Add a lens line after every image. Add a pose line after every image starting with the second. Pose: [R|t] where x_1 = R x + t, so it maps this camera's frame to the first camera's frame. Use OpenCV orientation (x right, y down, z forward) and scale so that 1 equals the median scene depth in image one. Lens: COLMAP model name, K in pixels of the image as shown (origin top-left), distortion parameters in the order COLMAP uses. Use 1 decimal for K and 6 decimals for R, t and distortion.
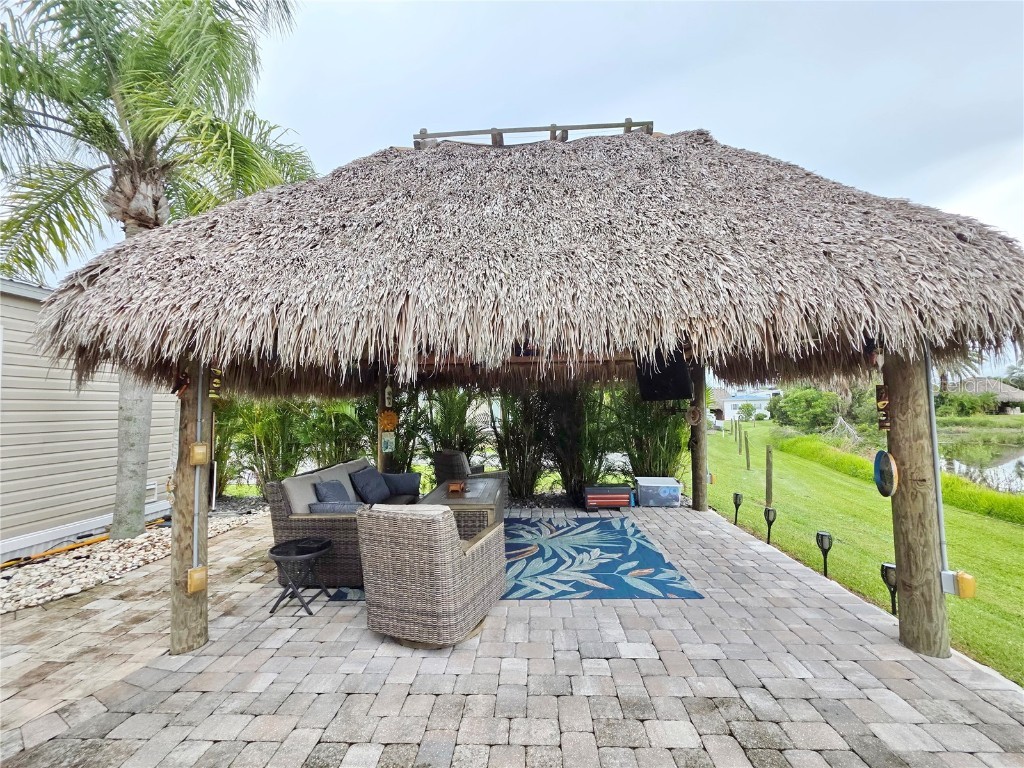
lens RADIAL K [[408.1, 0, 516.7], [0, 408.1, 387.6], [0, 0, 1]] dist [0.001758, 0.000261]
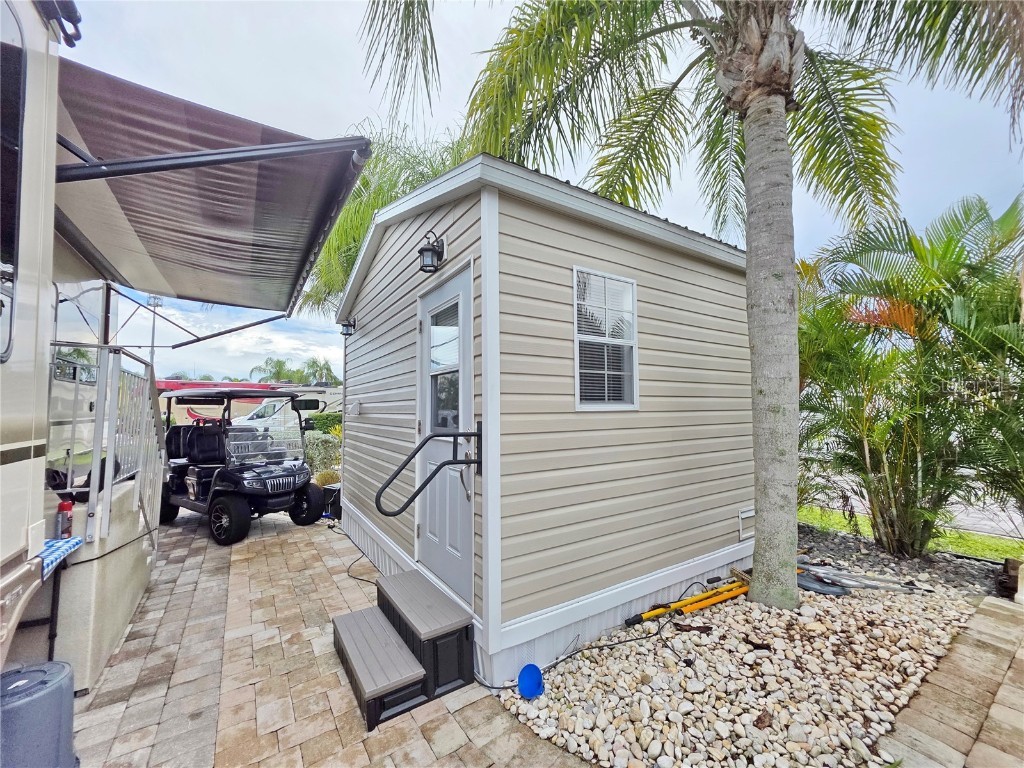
lens RADIAL K [[408.1, 0, 516.7], [0, 408.1, 387.6], [0, 0, 1]] dist [0.001758, 0.000261]
pose [[0.587106, -0.024688, -0.809134, -0.679166], [0.032399, 0.999451, -0.006986, 0.035911], [0.808862, -0.022114, 0.587583, 0.335132]]
